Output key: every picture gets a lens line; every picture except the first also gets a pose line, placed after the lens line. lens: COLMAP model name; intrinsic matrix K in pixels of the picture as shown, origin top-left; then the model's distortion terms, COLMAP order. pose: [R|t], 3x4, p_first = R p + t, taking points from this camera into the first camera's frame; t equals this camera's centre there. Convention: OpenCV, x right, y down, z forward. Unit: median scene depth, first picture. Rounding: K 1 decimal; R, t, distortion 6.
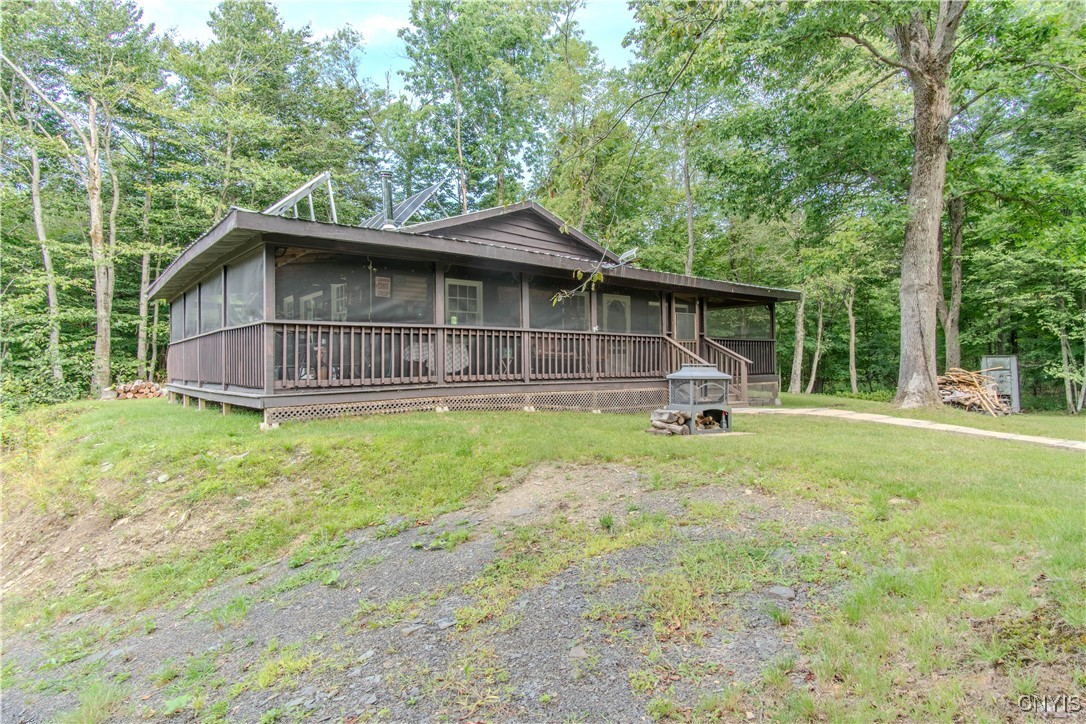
lens RADIAL K [[594.5, 0, 543.0], [0, 594.5, 362.0], [0, 0, 1]] dist [-0.000979, -0.000358]
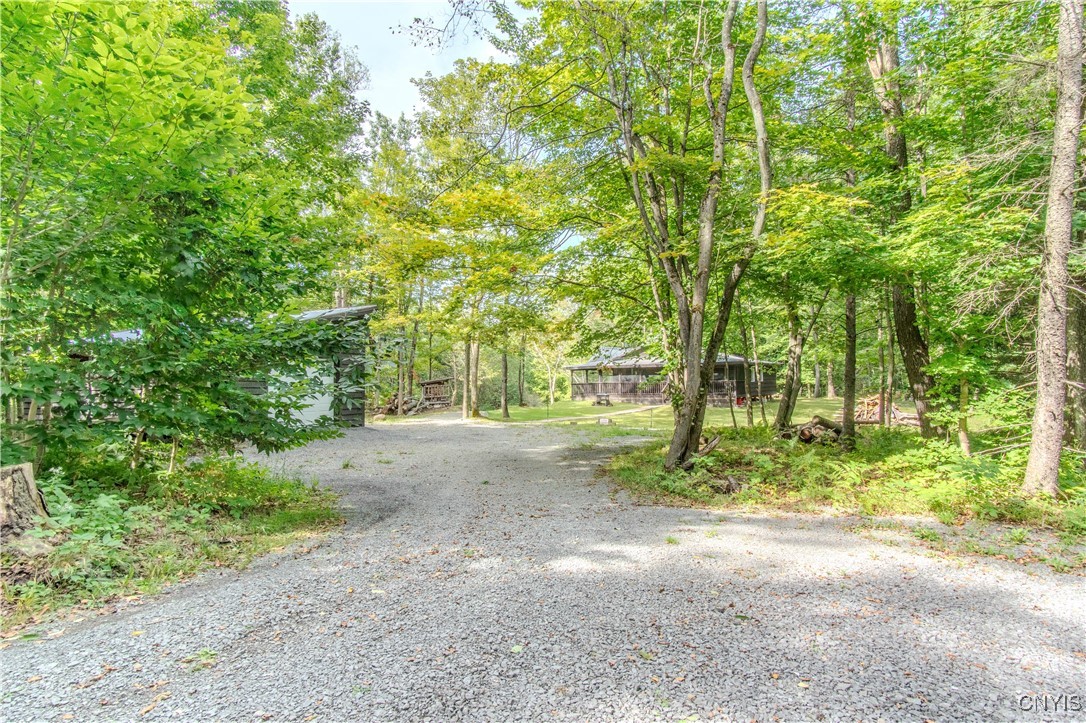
lens RADIAL K [[594.5, 0, 543.0], [0, 594.5, 361.5], [0, 0, 1]] dist [-0.000979, -0.000358]
pose [[0.253844, -0.032512, -0.966699, 3.382634], [0.019592, 0.999403, -0.028467, -0.081864], [0.967047, -0.011714, 0.254329, -0.487407]]
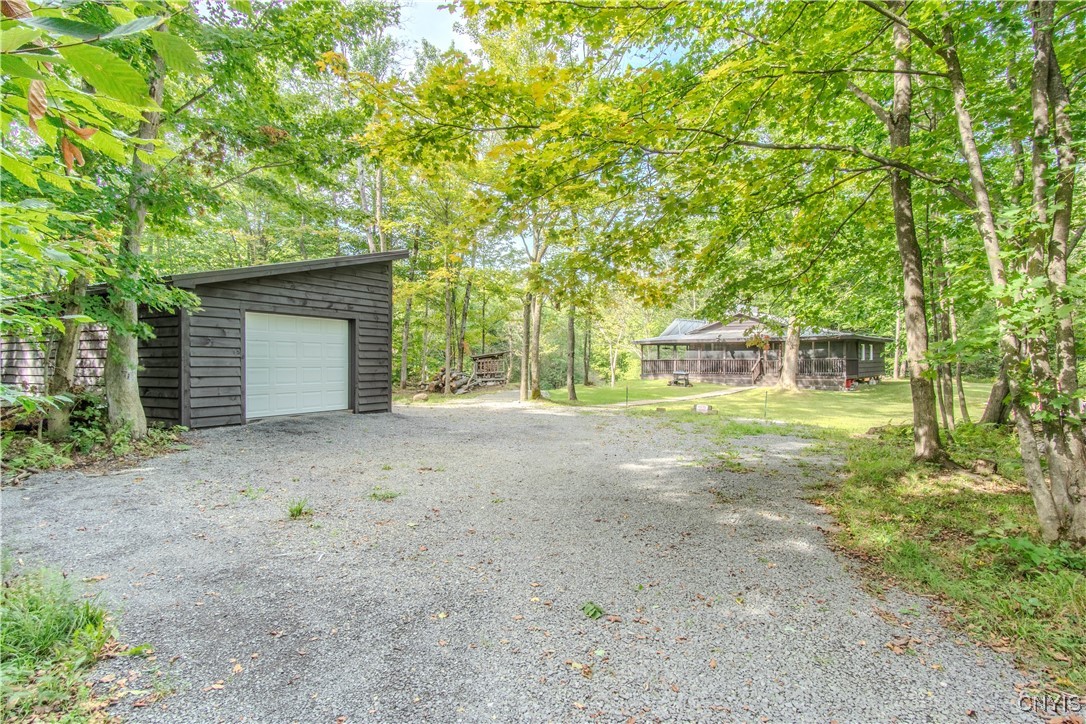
lens RADIAL K [[594.5, 0, 543.0], [0, 594.5, 362.0], [0, 0, 1]] dist [-0.000979, -0.000358]
pose [[0.163812, 0.009295, -0.986448, 2.951344], [0.007291, 0.999917, 0.010633, -0.073894], [0.986465, -0.008934, 0.163731, -0.442333]]
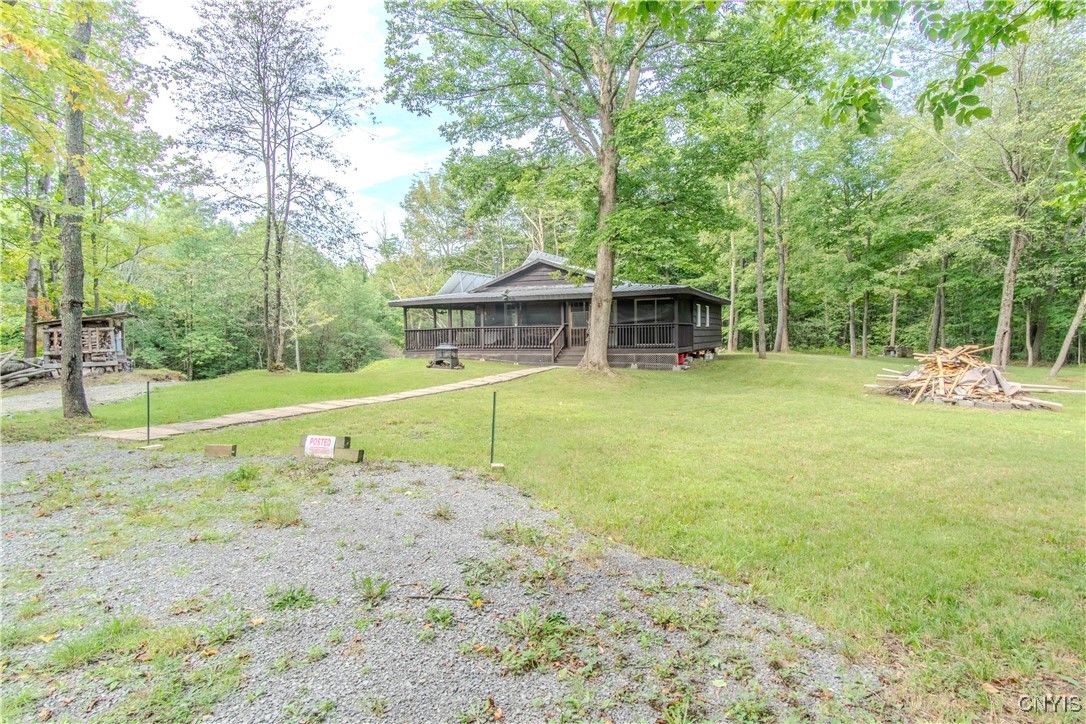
lens RADIAL K [[594.5, 0, 543.0], [0, 594.5, 362.0], [0, 0, 1]] dist [-0.000979, -0.000358]
pose [[0.404189, 0.042025, -0.913710, 2.051828], [0.014991, 0.998505, 0.052556, -0.033101], [0.914553, -0.034940, 0.402955, 0.217573]]
